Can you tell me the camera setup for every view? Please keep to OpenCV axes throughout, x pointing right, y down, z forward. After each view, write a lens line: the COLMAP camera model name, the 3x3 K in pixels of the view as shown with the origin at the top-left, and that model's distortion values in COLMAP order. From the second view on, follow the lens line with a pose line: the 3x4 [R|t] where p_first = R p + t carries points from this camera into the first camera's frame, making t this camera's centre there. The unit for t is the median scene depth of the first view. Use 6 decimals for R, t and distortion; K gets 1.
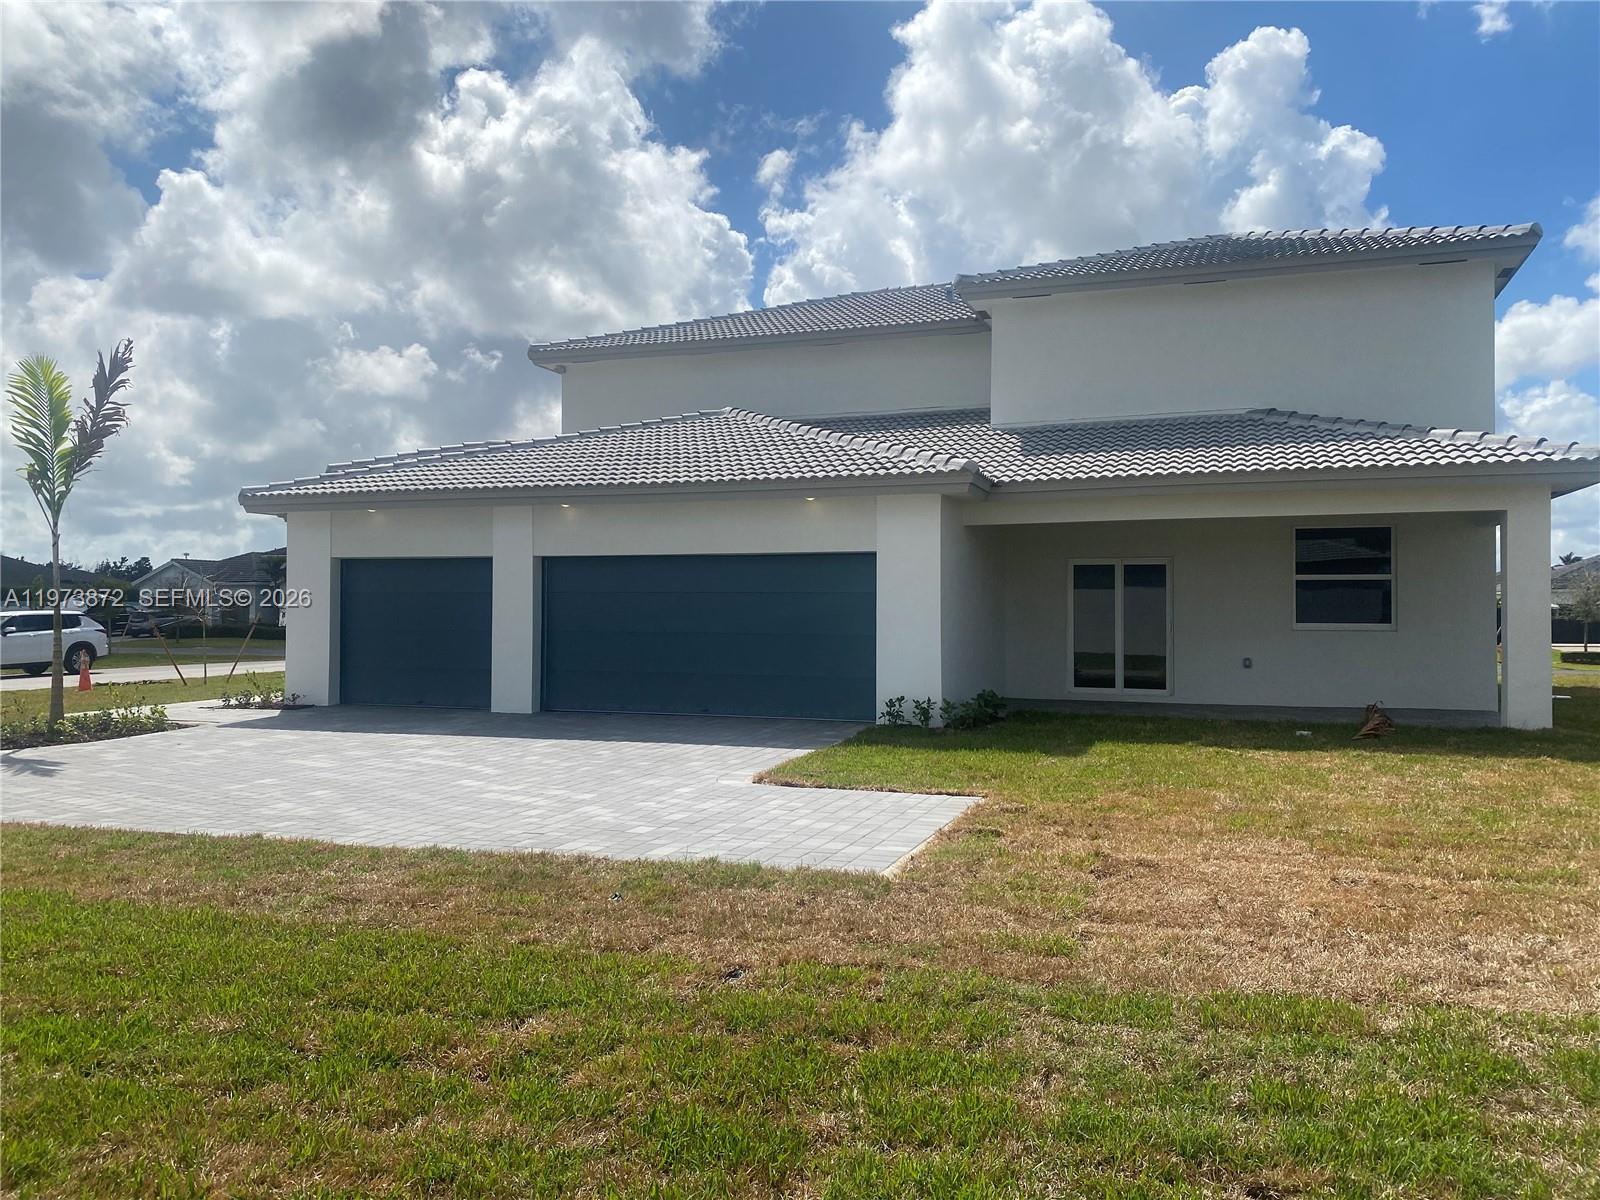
lens RADIAL K [[1197.5, 0, 800.0], [0, 1197.5, 600.0], [0, 0, 1]] dist [0.123670, -0.169089]
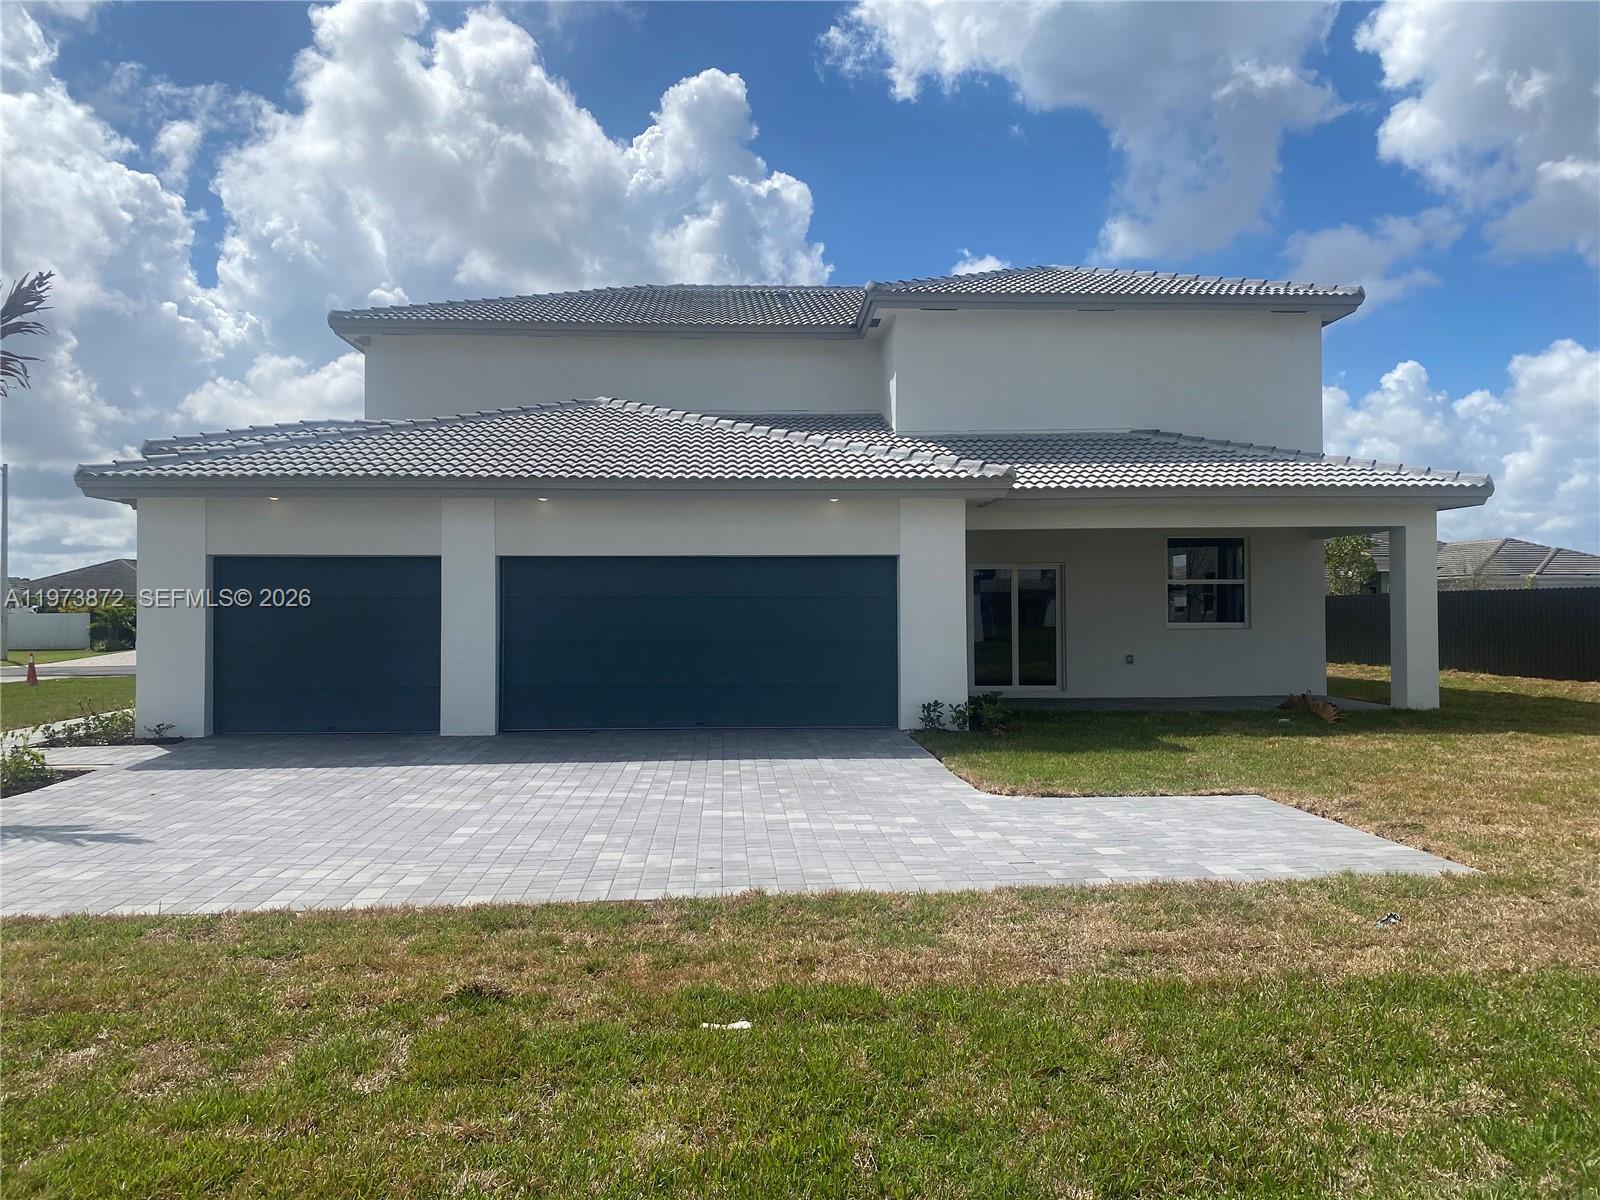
lens RADIAL K [[1197.5, 0, 800.0], [0, 1197.5, 600.0], [0, 0, 1]] dist [0.123670, -0.169089]
pose [[0.929066, -0.003529, 0.369897, -0.329957], [0.004191, 0.999991, -0.000986, -0.002378], [-0.369890, 0.002466, 0.929072, 0.096525]]
